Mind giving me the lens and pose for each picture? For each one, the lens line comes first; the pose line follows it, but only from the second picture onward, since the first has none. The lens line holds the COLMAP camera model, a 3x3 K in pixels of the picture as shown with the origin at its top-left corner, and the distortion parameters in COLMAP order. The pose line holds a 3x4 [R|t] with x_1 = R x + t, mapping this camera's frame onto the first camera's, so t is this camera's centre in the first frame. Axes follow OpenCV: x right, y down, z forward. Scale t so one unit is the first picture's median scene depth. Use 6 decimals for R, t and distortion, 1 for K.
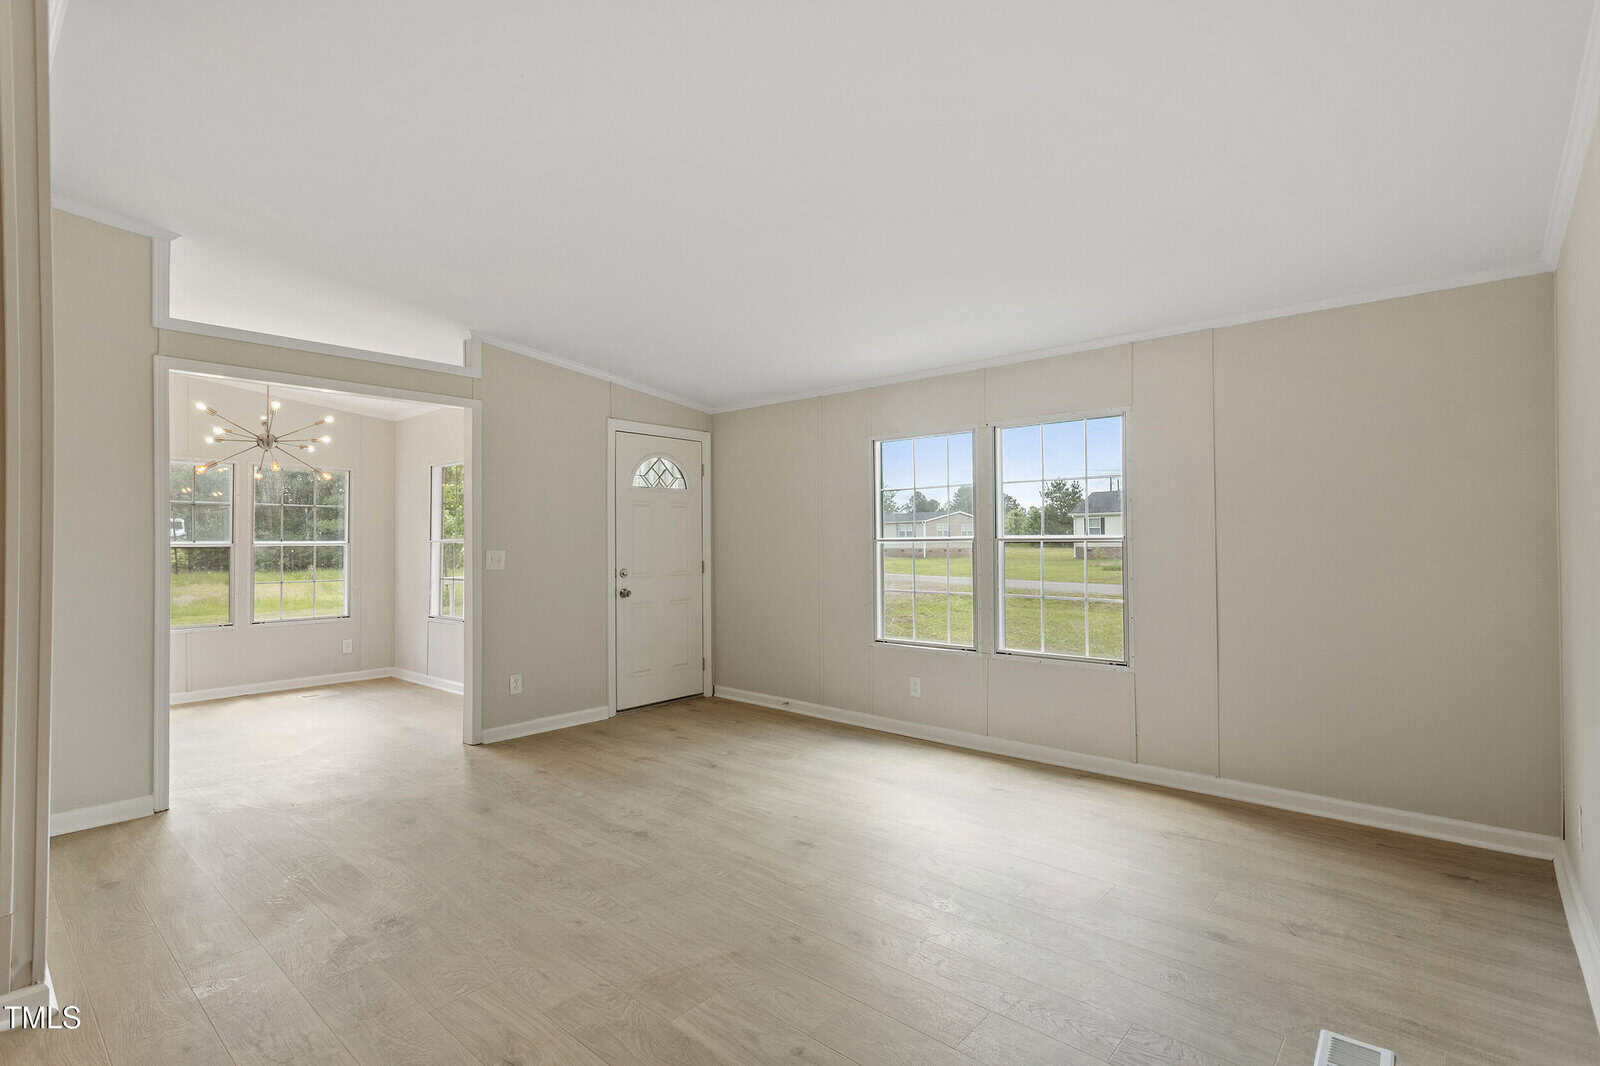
lens RADIAL K [[762.2, 0, 787.8], [0, 762.2, 541.9], [0, 0, 1]] dist [0.000123, -0.000090]
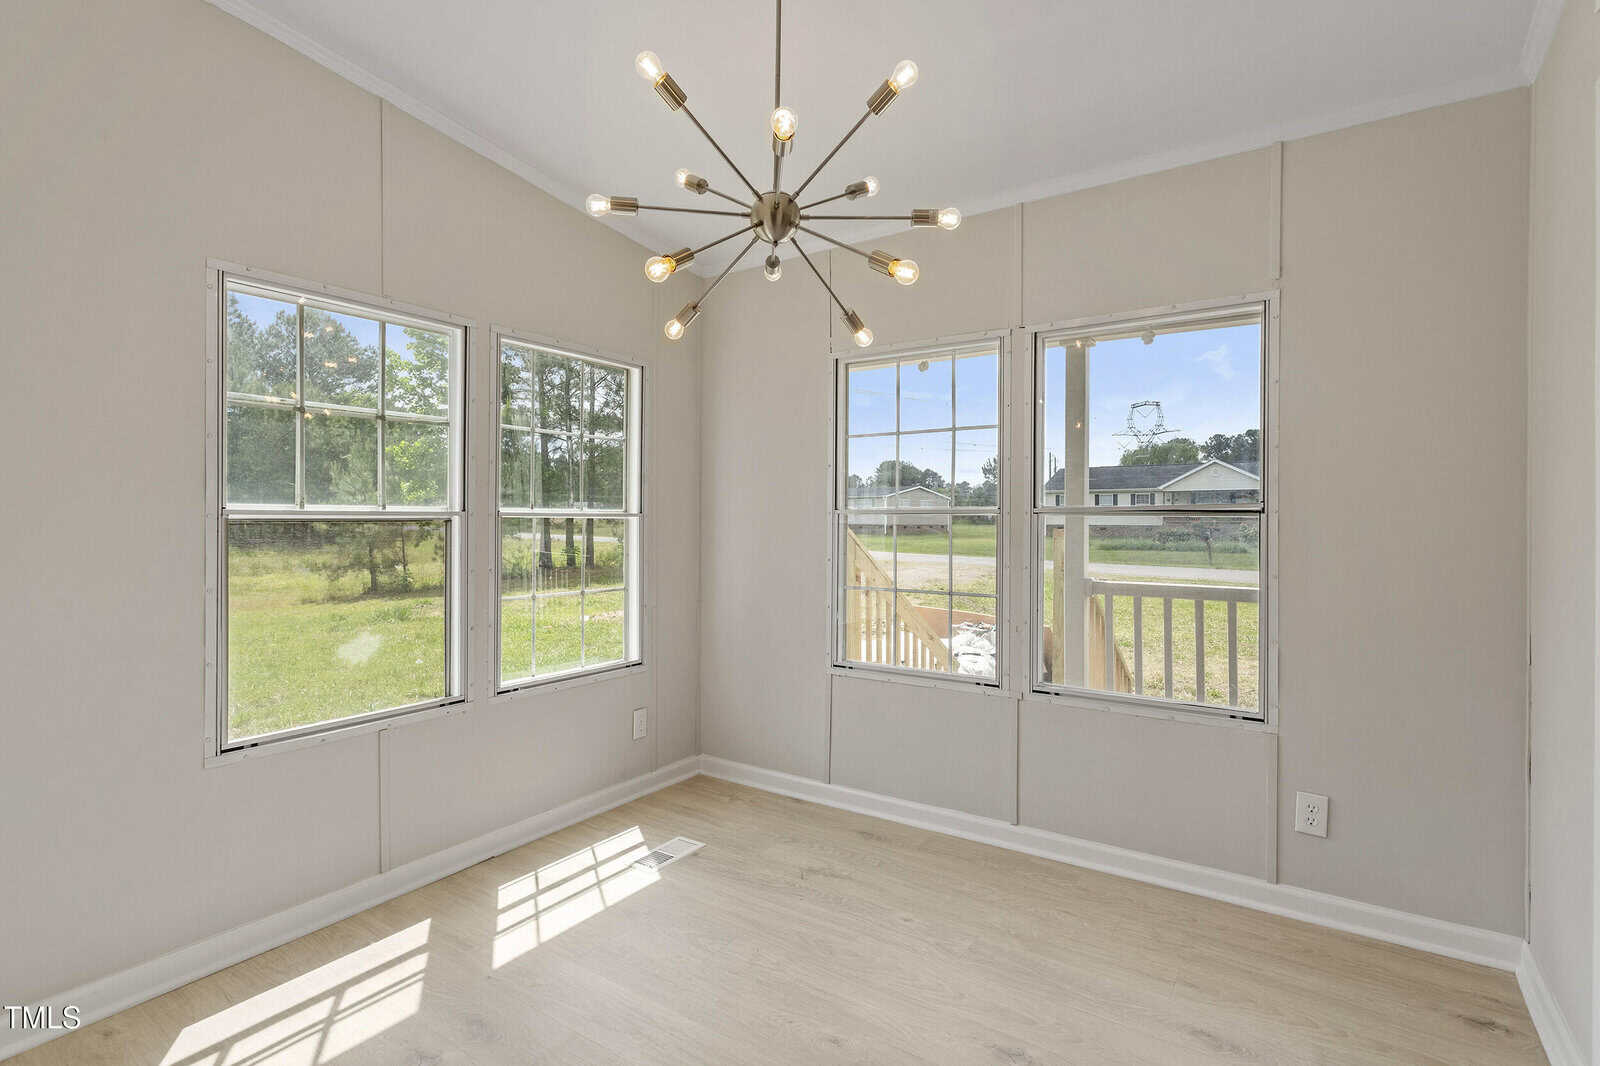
lens RADIAL K [[773.5, 0, 797.2], [0, 773.5, 521.1], [0, 0, 1]] dist [-0.033277, 0.000033]
pose [[0.989574, 0.009962, 0.143684, -0.579497], [-0.010855, 0.999926, 0.005432, 0.002917], [-0.143619, -0.006935, 0.989609, 0.525997]]
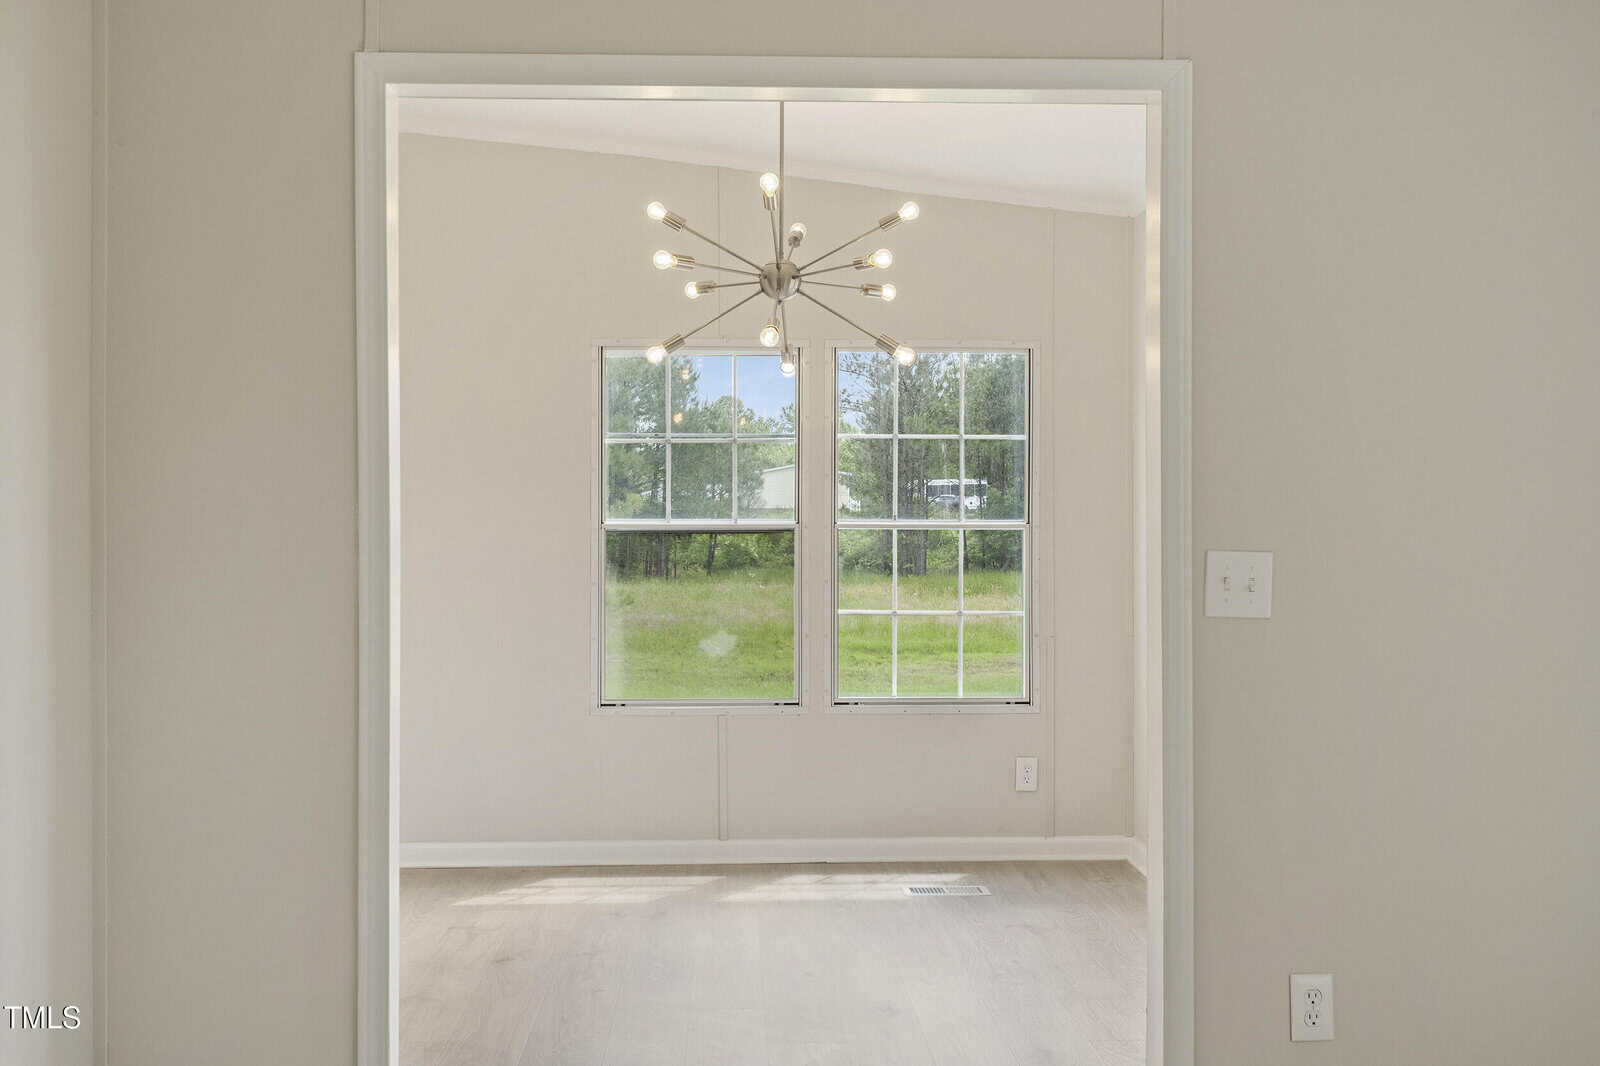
lens RADIAL K [[1654.1, 0, 790.5], [0, 1654.1, 526.8], [0, 0, 1]] dist [0.087510, -0.000979]
pose [[0.692199, 0.006185, -0.721680, -0.021240], [-0.003604, 0.999980, 0.005114, -0.001273], [0.721698, -0.000939, 0.692208, 0.303887]]
